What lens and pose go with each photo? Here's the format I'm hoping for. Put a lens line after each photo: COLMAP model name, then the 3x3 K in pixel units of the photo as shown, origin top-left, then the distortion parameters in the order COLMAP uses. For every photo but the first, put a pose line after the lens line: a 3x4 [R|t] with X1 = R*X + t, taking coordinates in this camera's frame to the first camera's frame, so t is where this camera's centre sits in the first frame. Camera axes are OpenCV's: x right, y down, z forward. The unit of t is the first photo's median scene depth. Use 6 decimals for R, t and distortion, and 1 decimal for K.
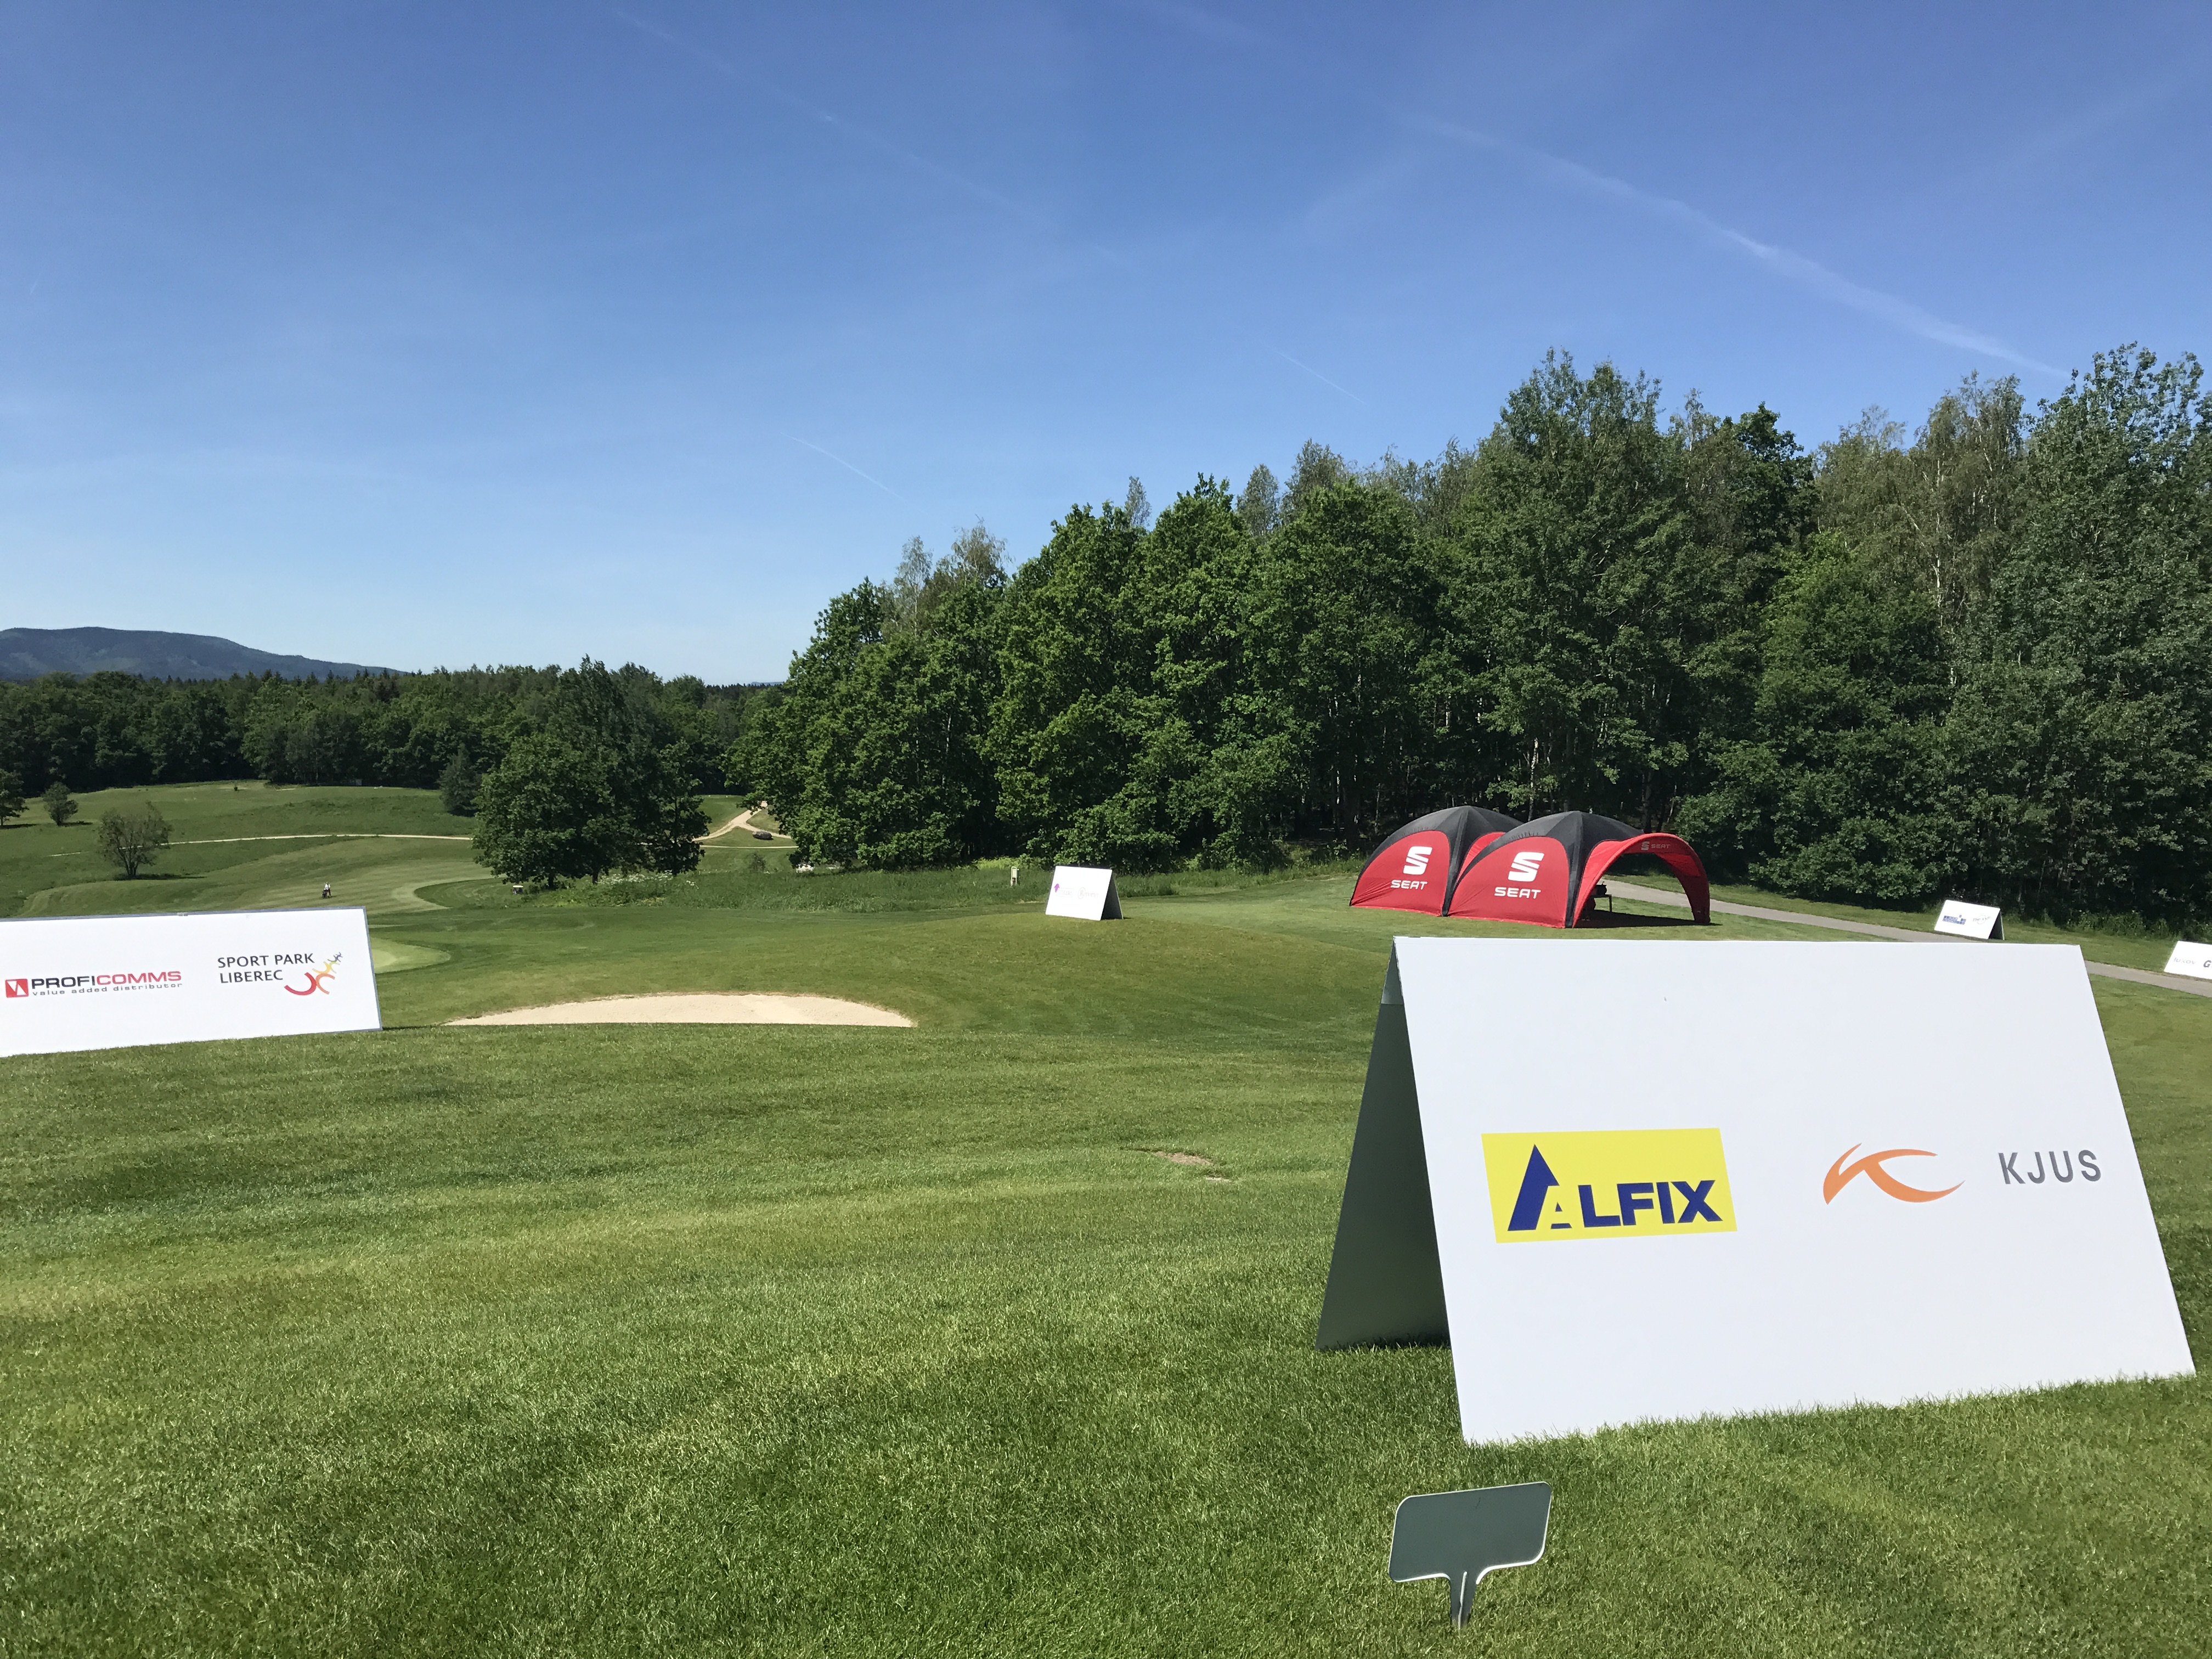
lens RADIAL K [[1799.2, 0, 1106.0], [0, 1799.2, 829.5], [0, 0, 1]] dist [0.127027, -0.213775]
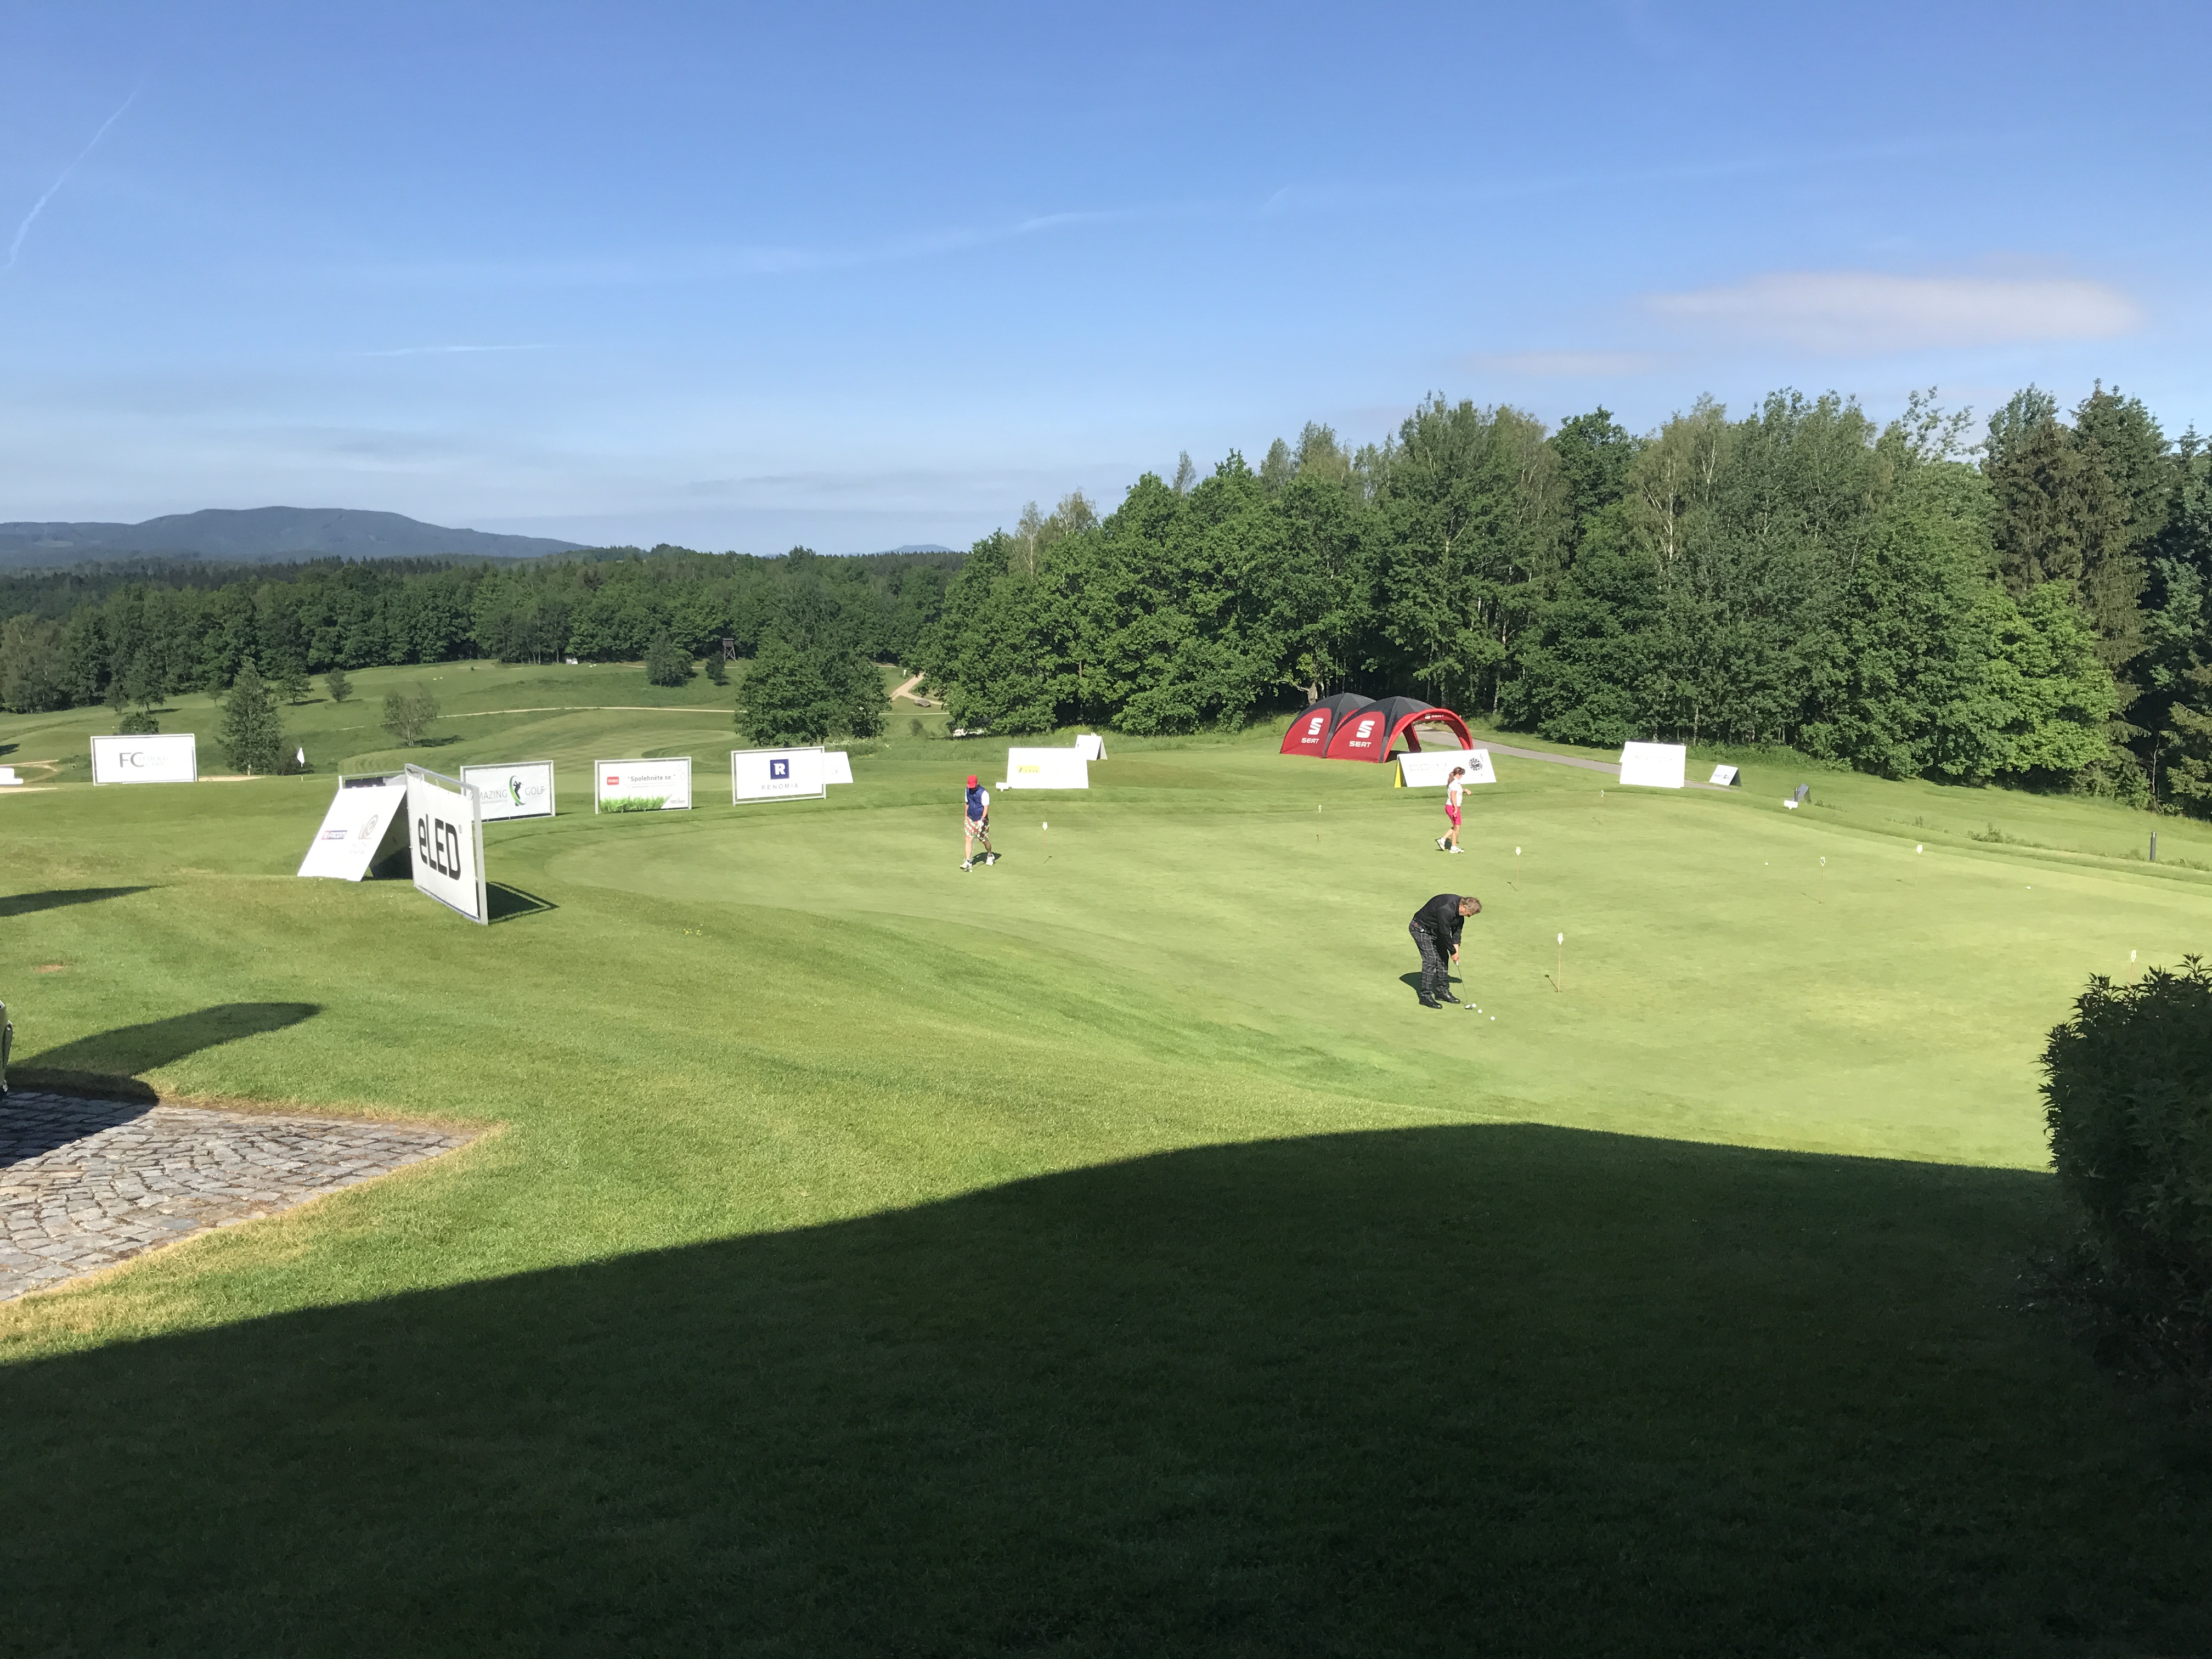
lens RADIAL K [[1835.4, 0, 1106.0], [0, 1835.4, 829.5], [0, 0, 1]] dist [0.035004, -0.007740]
pose [[0.996236, -0.011650, -0.085891, 0.095370], [0.018372, 0.996792, 0.077895, -0.018391], [0.084708, -0.079179, 0.993255, -0.571509]]
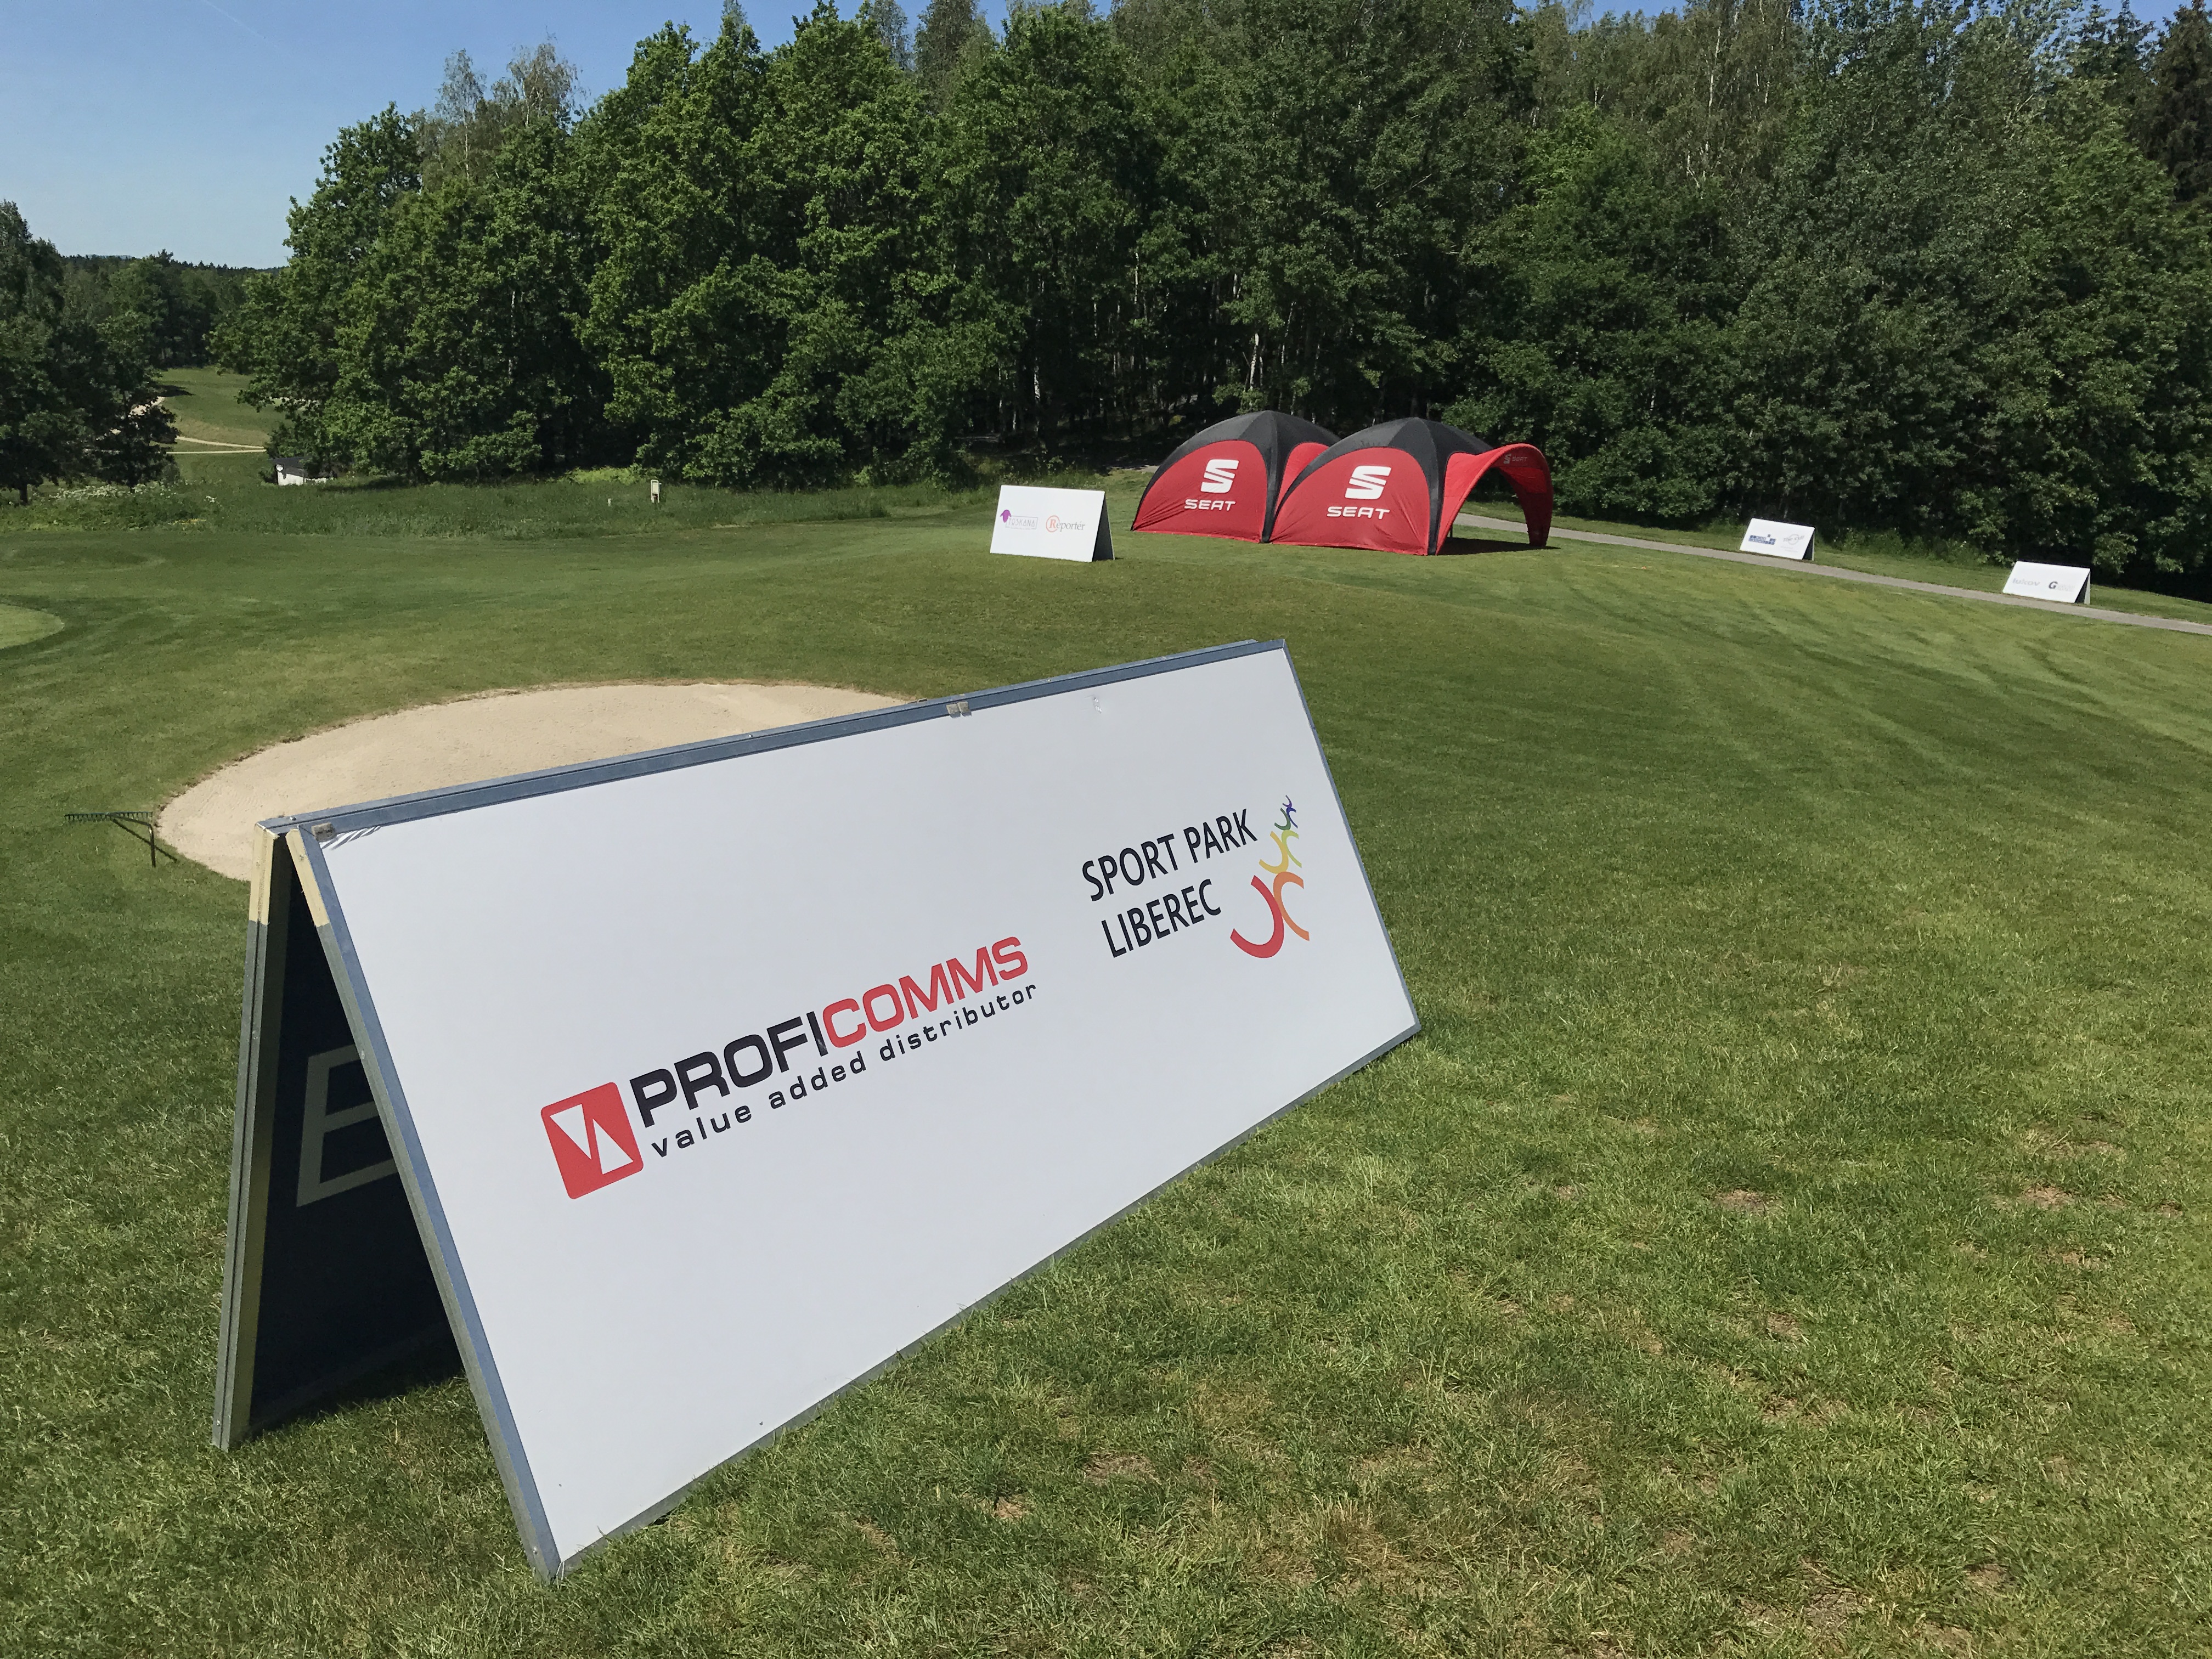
lens RADIAL K [[1811.0, 0, 1081.6], [0, 1811.0, 806.7], [0, 0, 1]] dist [0.011581, -0.010705]
pose [[0.956603, -0.049352, 0.287186, -0.112974], [-0.008812, 0.980203, 0.197798, 0.001788], [-0.291262, -0.191745, 0.937230, 0.151179]]
